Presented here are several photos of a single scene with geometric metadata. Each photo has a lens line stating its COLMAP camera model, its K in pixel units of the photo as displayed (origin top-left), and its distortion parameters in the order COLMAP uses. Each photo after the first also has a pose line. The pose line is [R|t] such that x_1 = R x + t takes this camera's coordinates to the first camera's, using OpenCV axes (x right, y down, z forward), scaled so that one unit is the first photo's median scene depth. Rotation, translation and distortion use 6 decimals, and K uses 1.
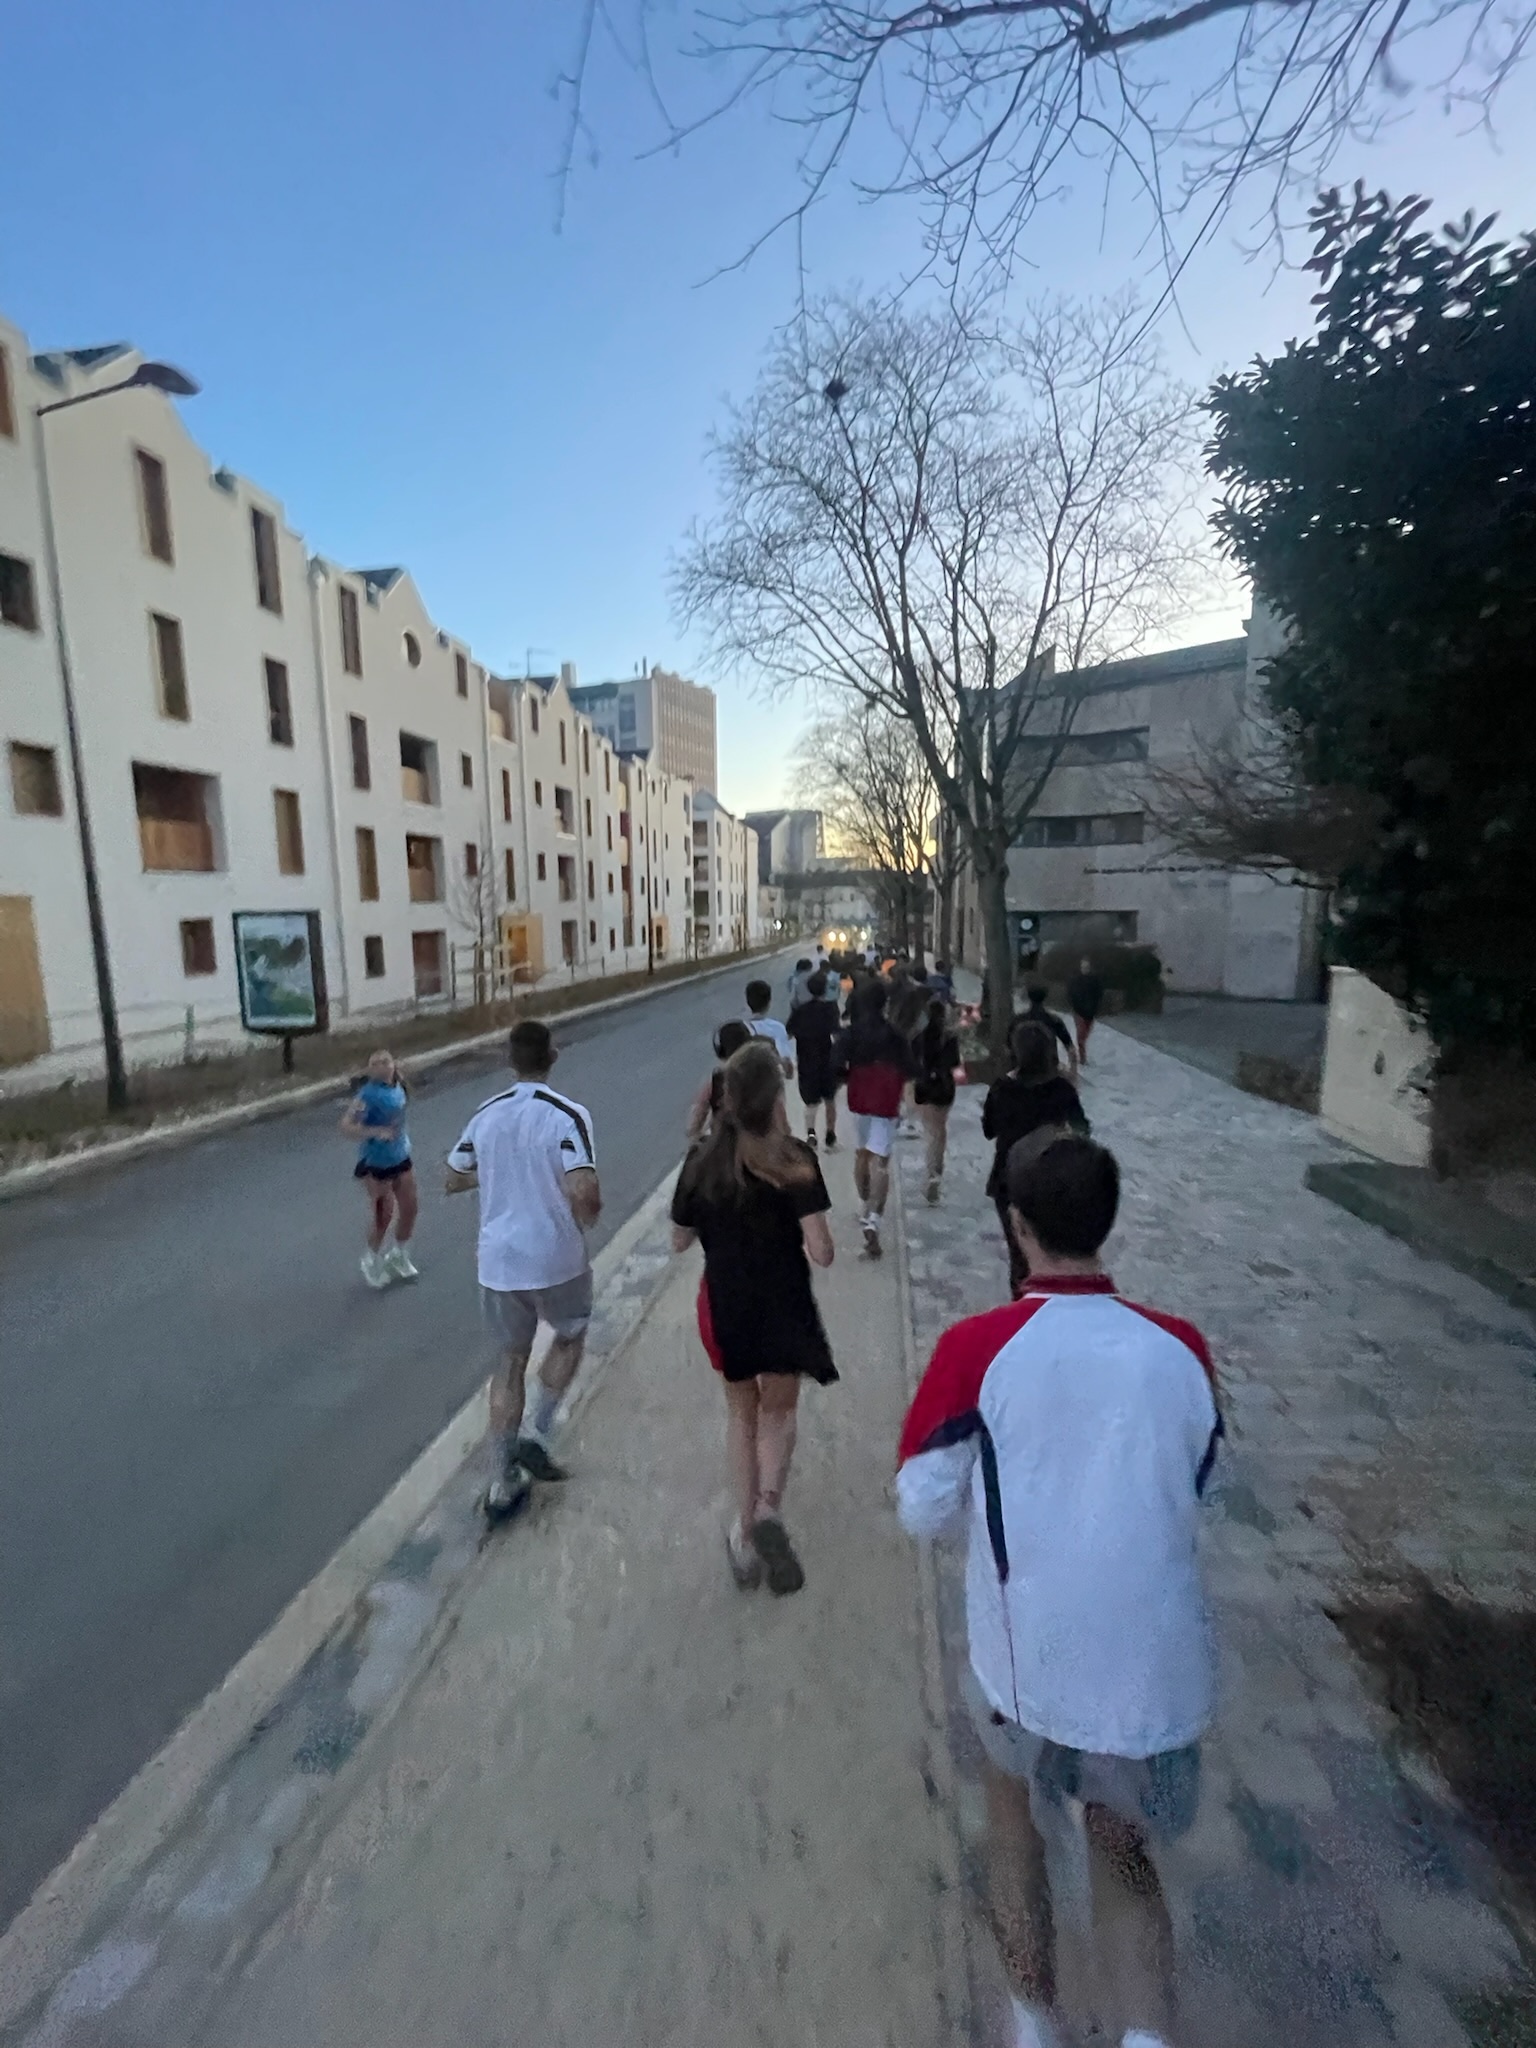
lens RADIAL K [[819.1, 0, 768.3], [0, 819.1, 1017.5], [0, 0, 1]] dist [-0.021684, -0.000104]
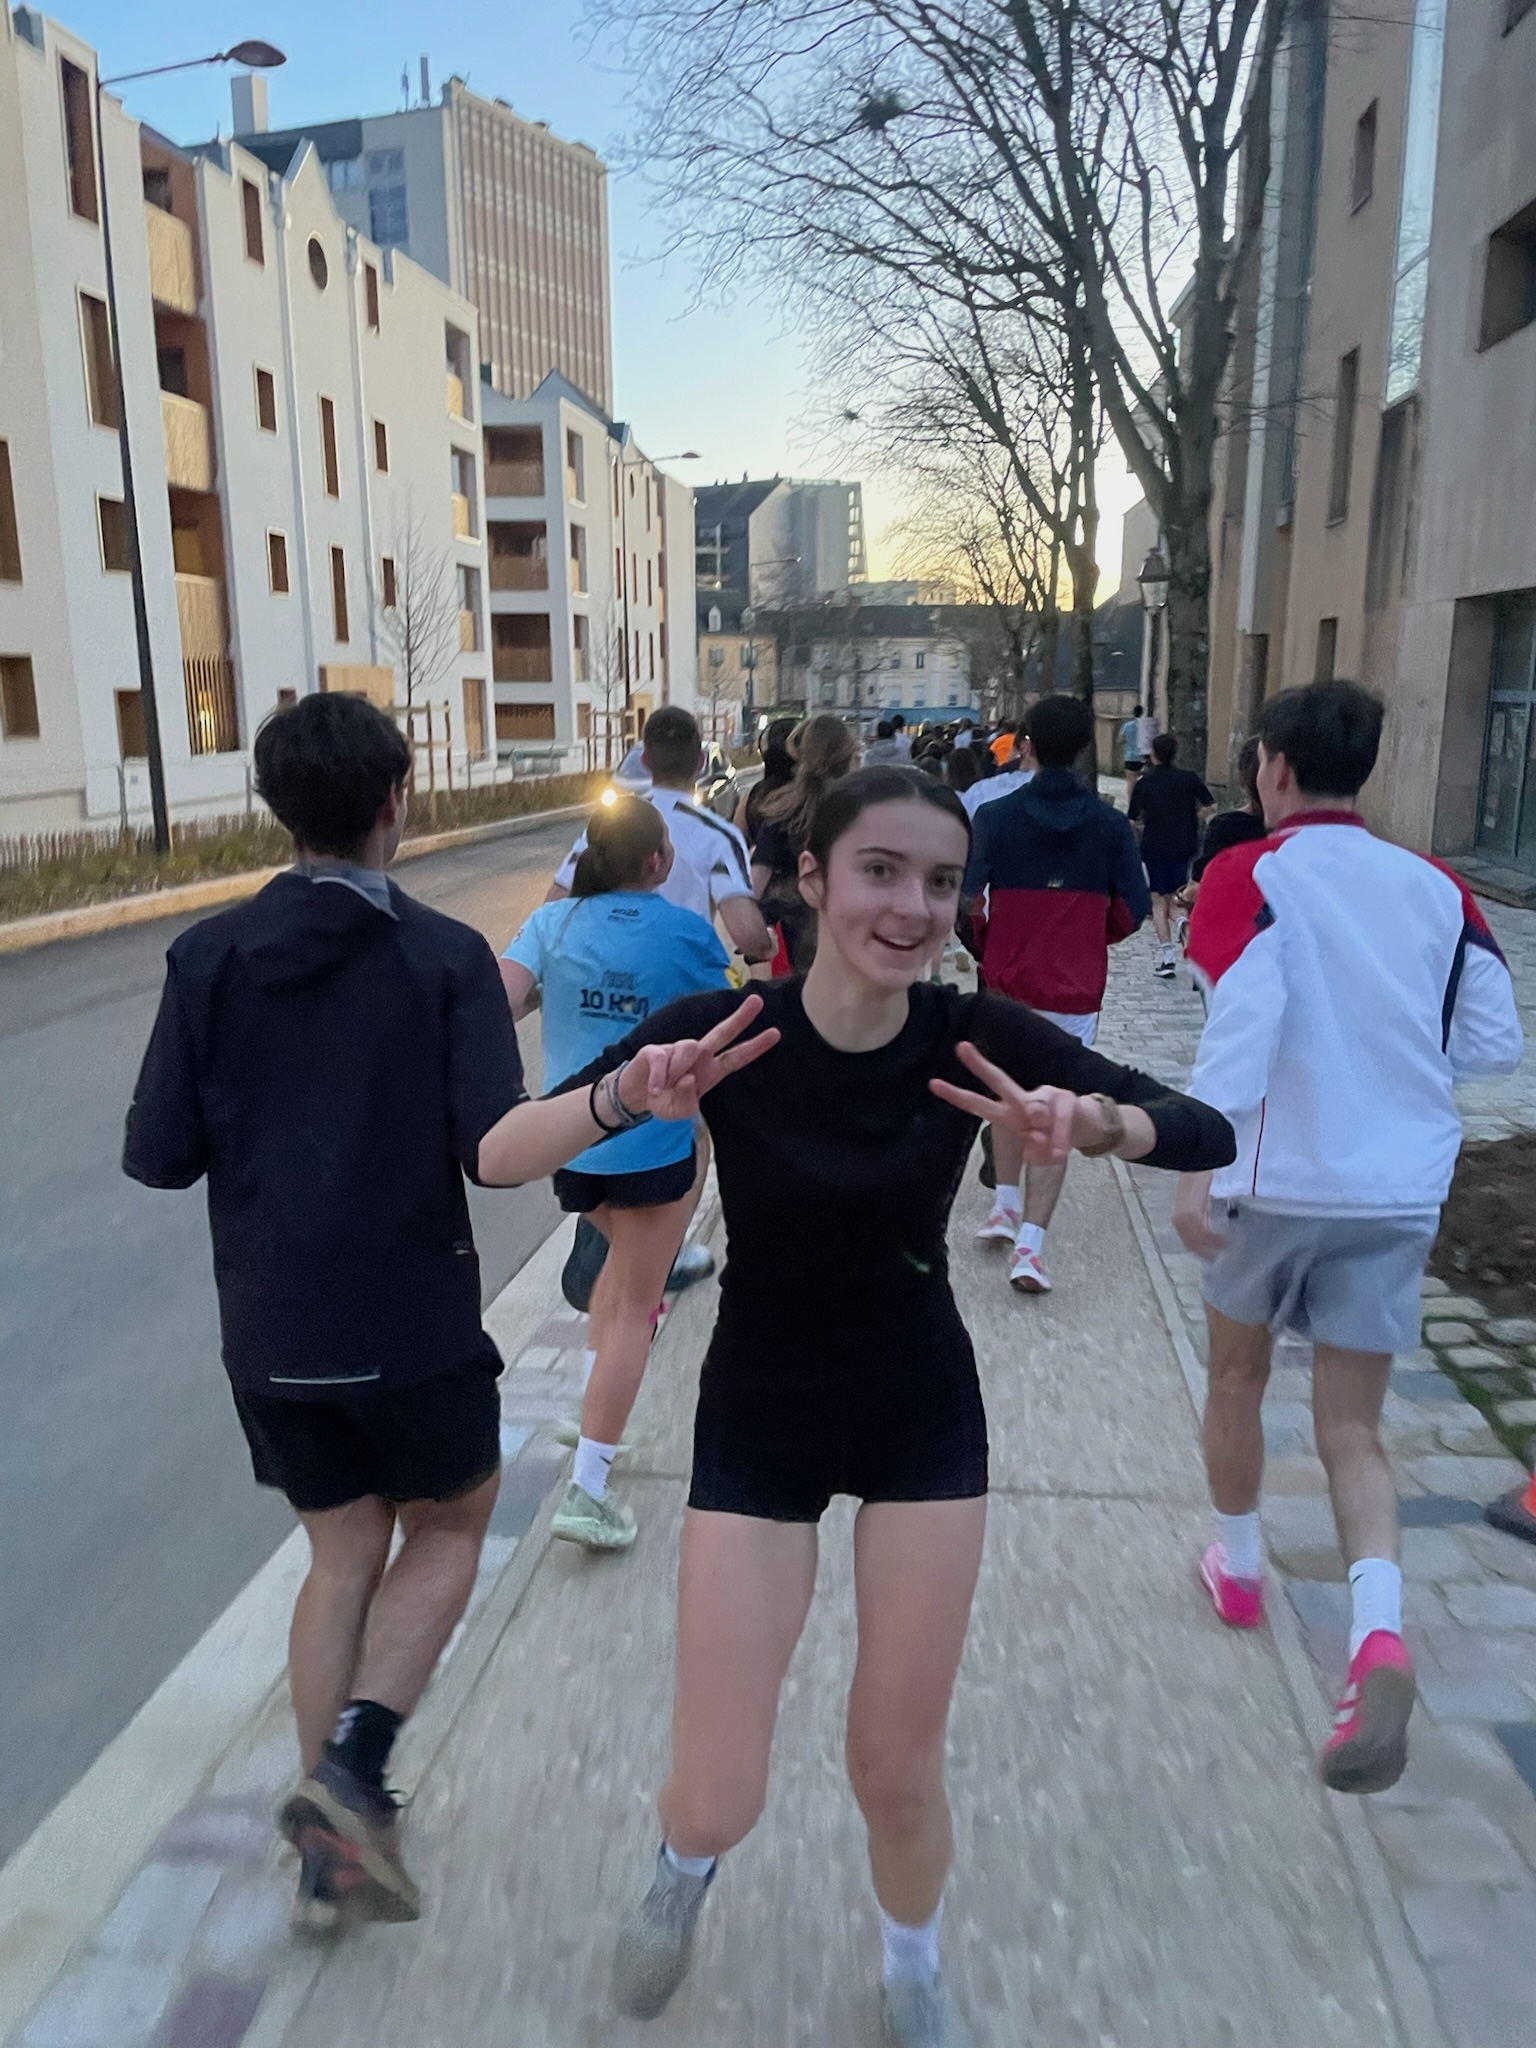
lens RADIAL K [[1541.1, 0, 761.2], [0, 1541.1, 1031.4], [0, 0, 1]] dist [0.023686, -0.006134]
pose [[0.999996, 0.002621, -0.000753, 0.035671], [-0.002551, 0.996653, 0.081713, -0.020872], [0.000964, -0.081711, 0.996656, 0.300064]]
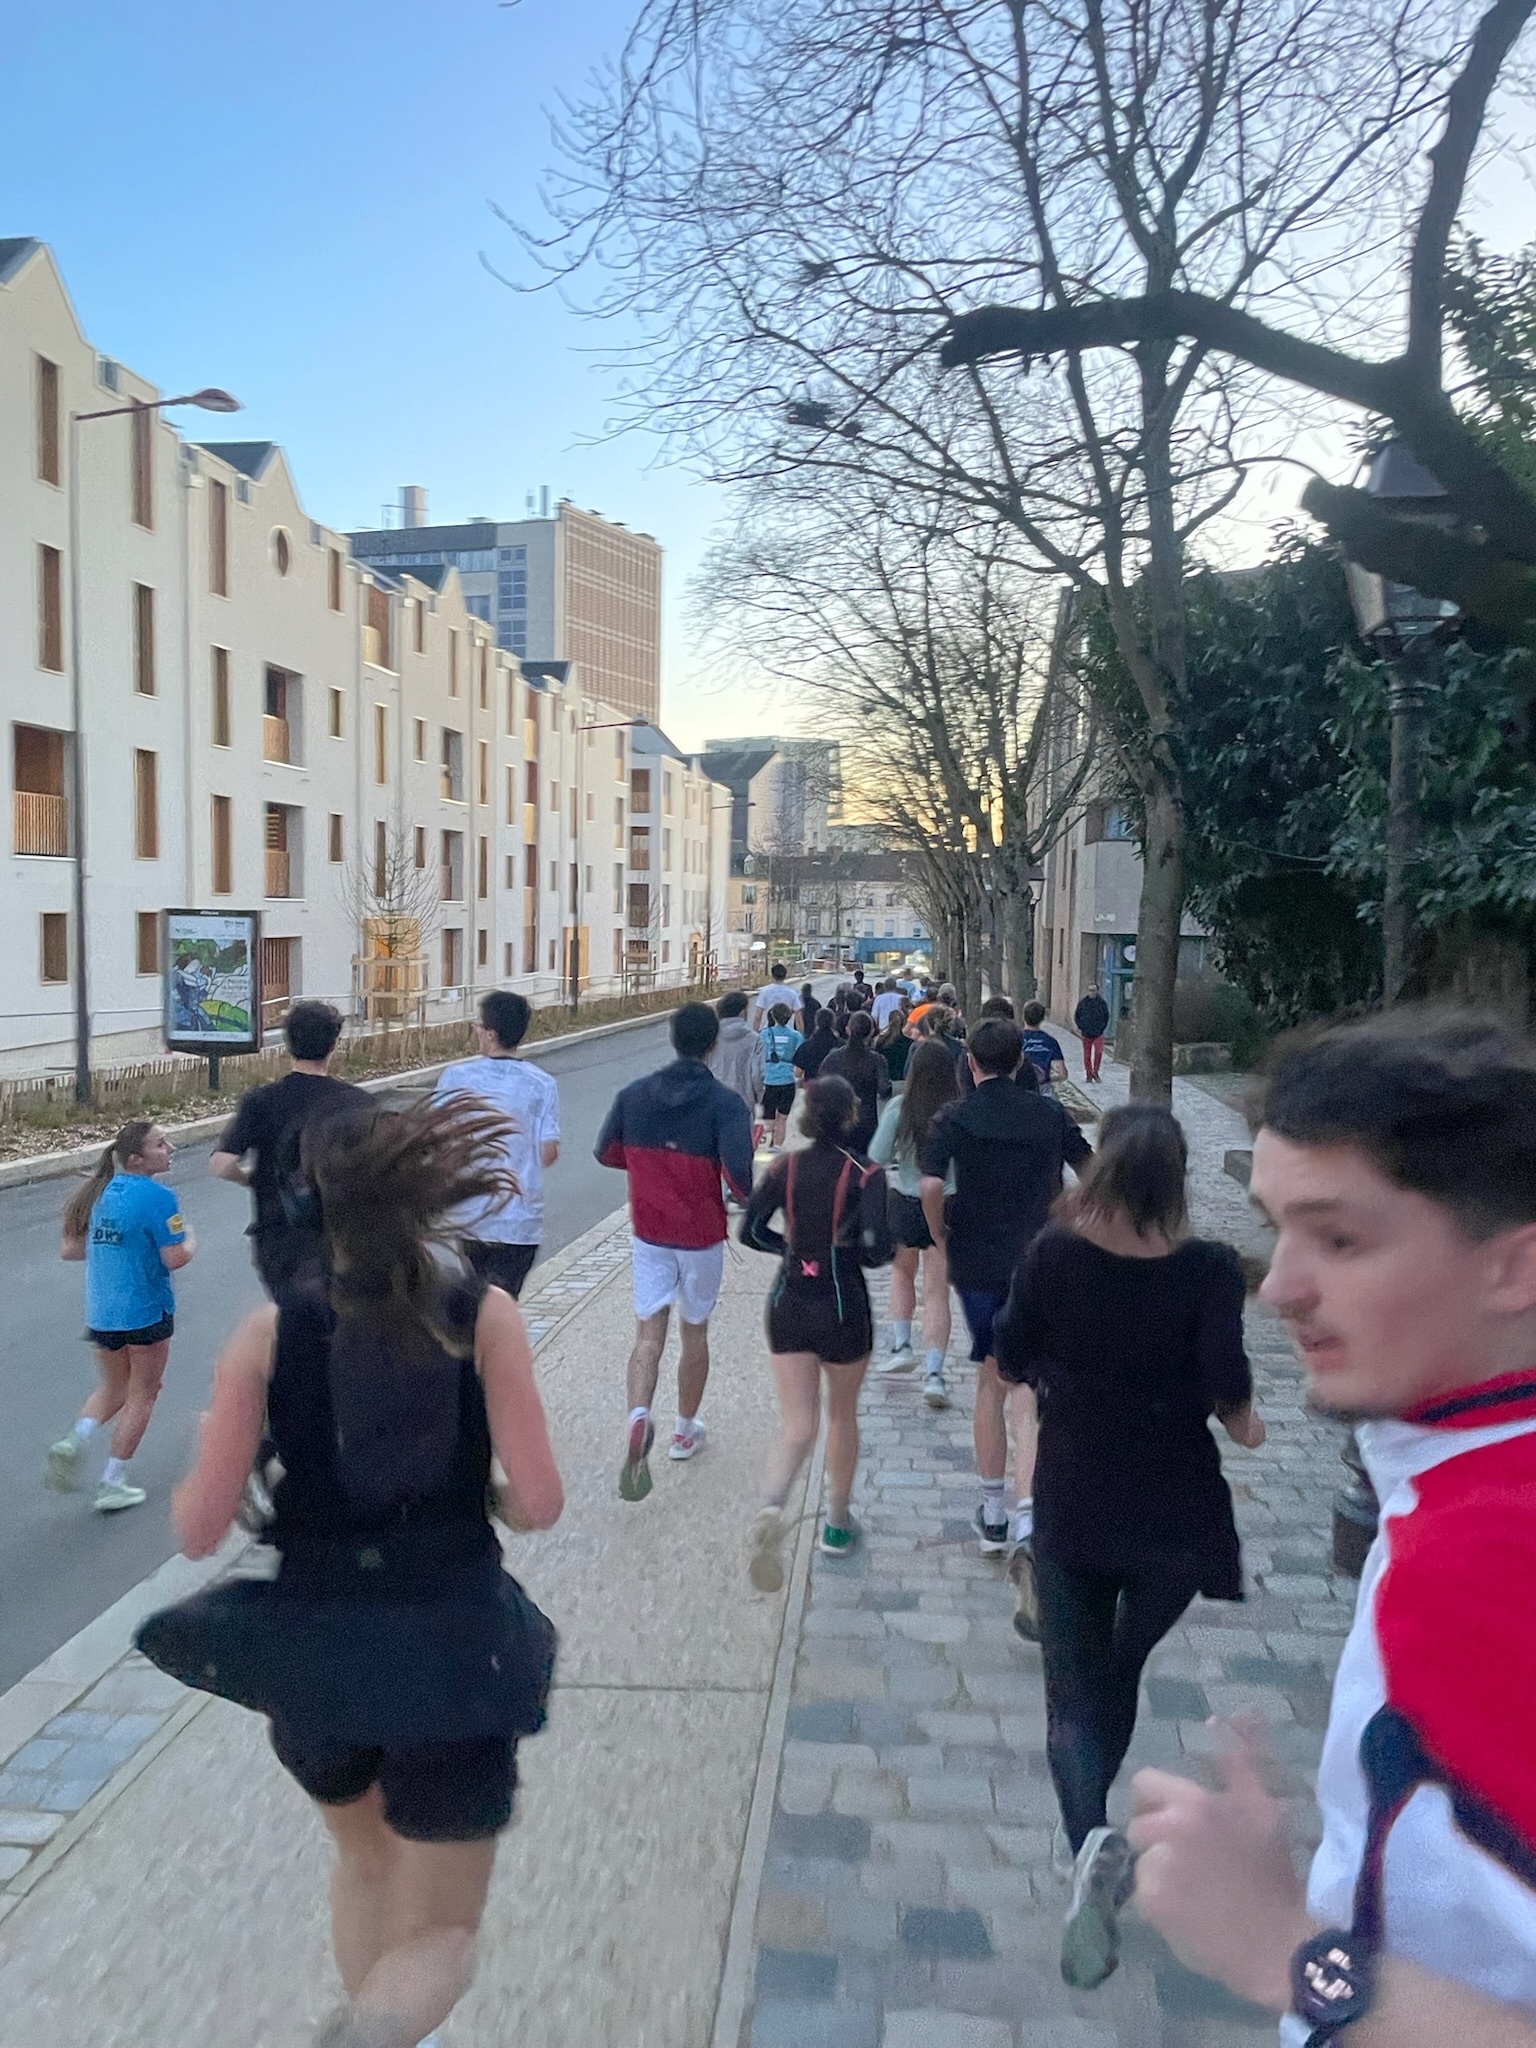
lens RADIAL K [[1541.1, 0, 769.9], [0, 1541.1, 1030.5], [0, 0, 1]] dist [0.023686, -0.006134]
pose [[0.999337, 0.027851, 0.023454, -0.009298], [-0.026458, 0.997981, -0.057744, 0.018732], [-0.025015, 0.057085, 0.998056, -0.158570]]
